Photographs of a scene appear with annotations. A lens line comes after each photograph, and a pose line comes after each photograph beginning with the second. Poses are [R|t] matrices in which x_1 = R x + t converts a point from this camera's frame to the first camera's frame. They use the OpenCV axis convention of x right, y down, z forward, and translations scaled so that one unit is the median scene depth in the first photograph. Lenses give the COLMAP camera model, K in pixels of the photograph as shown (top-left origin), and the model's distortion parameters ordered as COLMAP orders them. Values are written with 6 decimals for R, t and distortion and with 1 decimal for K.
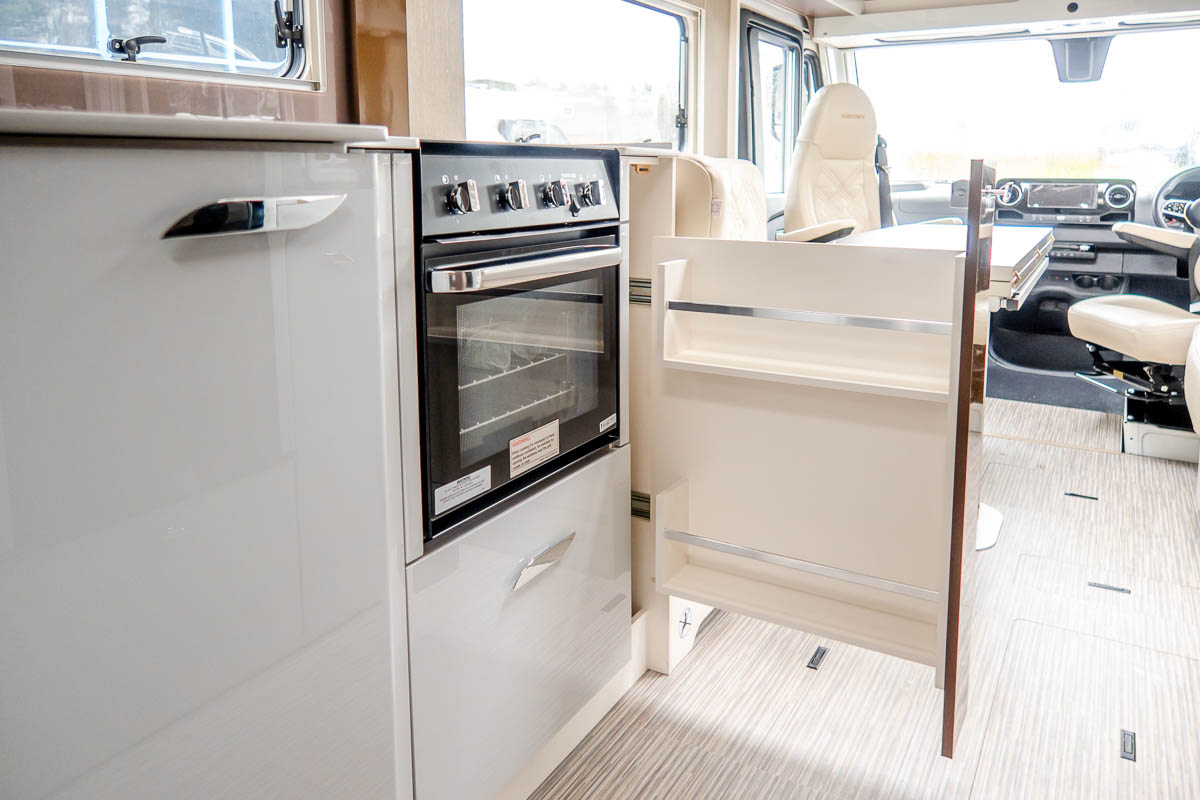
lens RADIAL K [[846.9, 0, 628.7], [0, 846.9, 271.3], [0, 0, 1]] dist [-0.004654, -0.000145]
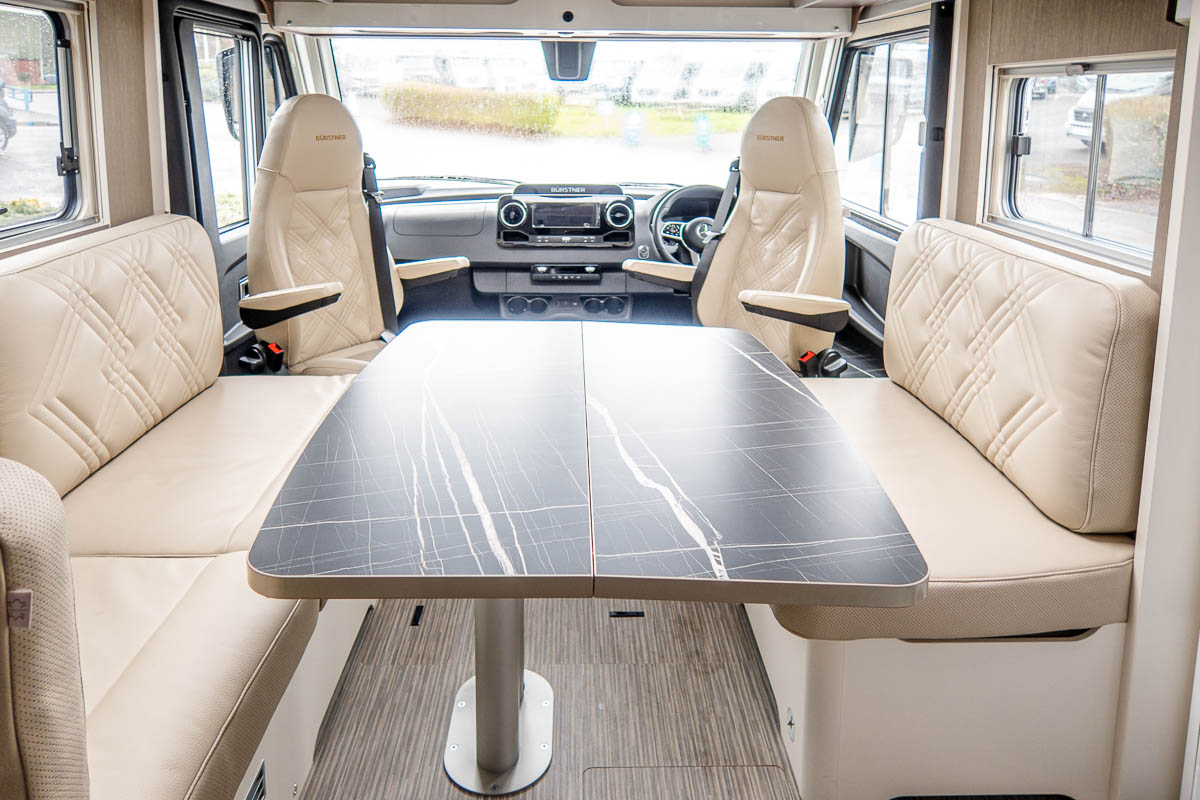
lens RADIAL K [[846.9, 0, 591.5], [0, 846.9, 212.0], [0, 0, 1]] dist [-0.004654, -0.000145]
pose [[0.856192, -0.063511, 0.512740, 0.064459], [0.058263, 0.997954, 0.026324, -0.121401], [-0.513363, 0.007335, 0.858140, 0.200302]]
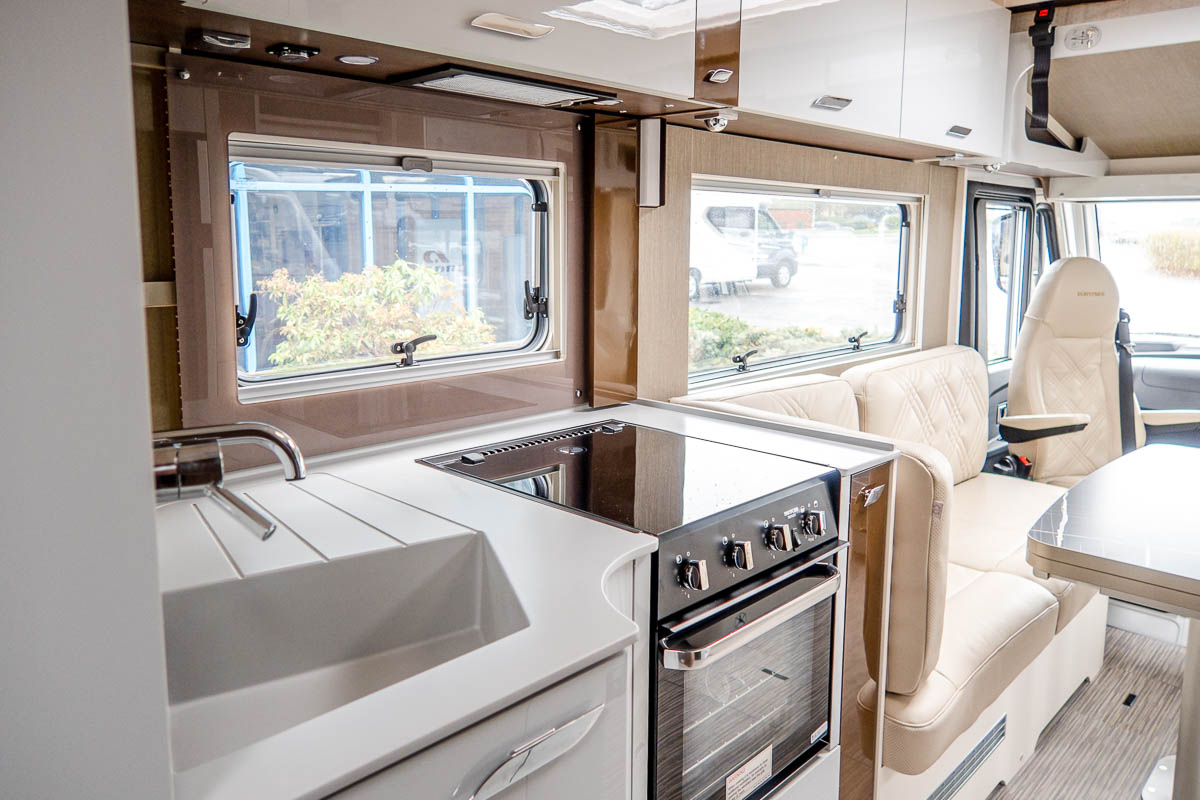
lens RADIAL K [[846.9, 0, 633.6], [0, 846.9, 340.3], [0, 0, 1]] dist [-0.004654, -0.000145]
pose [[0.972659, 0.036002, -0.229429, -0.009824], [-0.037224, 0.999306, -0.000997, -0.113313], [0.229234, 0.009510, 0.973325, -0.022740]]
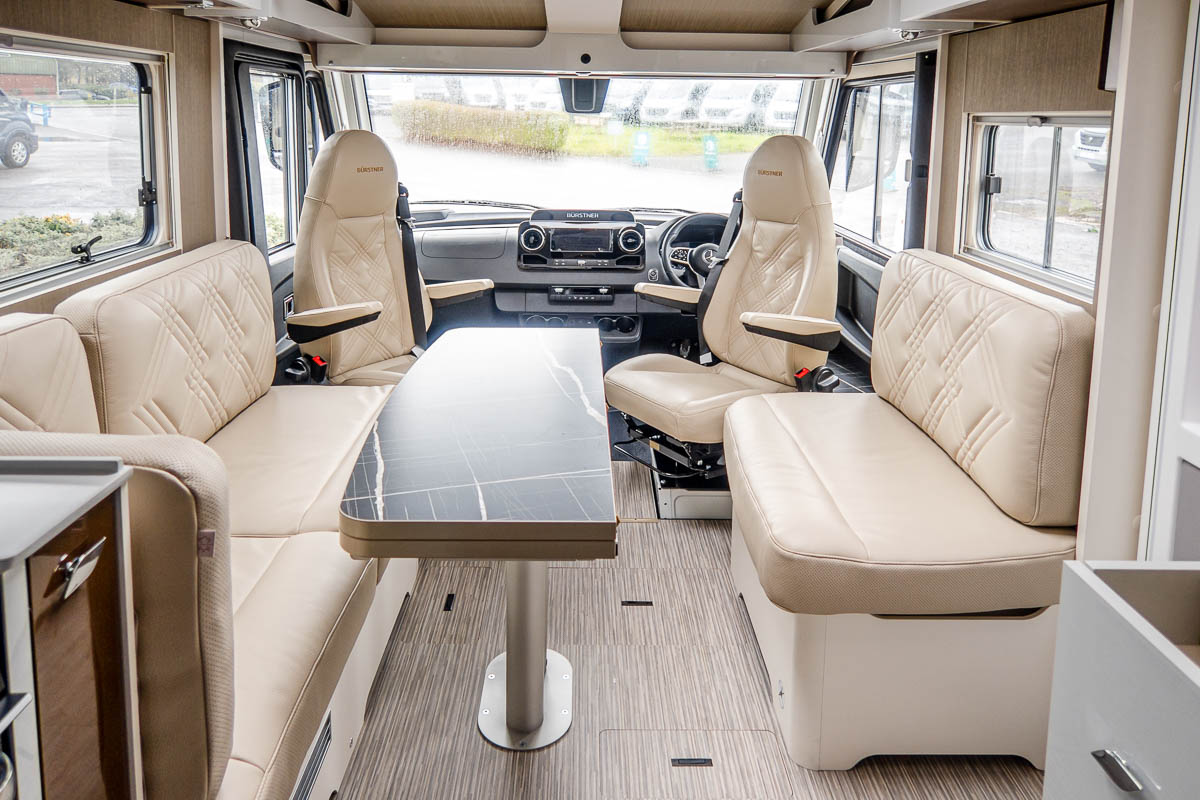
lens RADIAL K [[846.9, 0, 589.5], [0, 846.9, 214.6], [0, 0, 1]] dist [-0.004654, -0.000145]
pose [[0.862841, -0.048313, 0.503161, 0.020035], [0.051071, 0.998660, 0.008311, -0.133696], [-0.502889, 0.018526, 0.864153, 0.138176]]
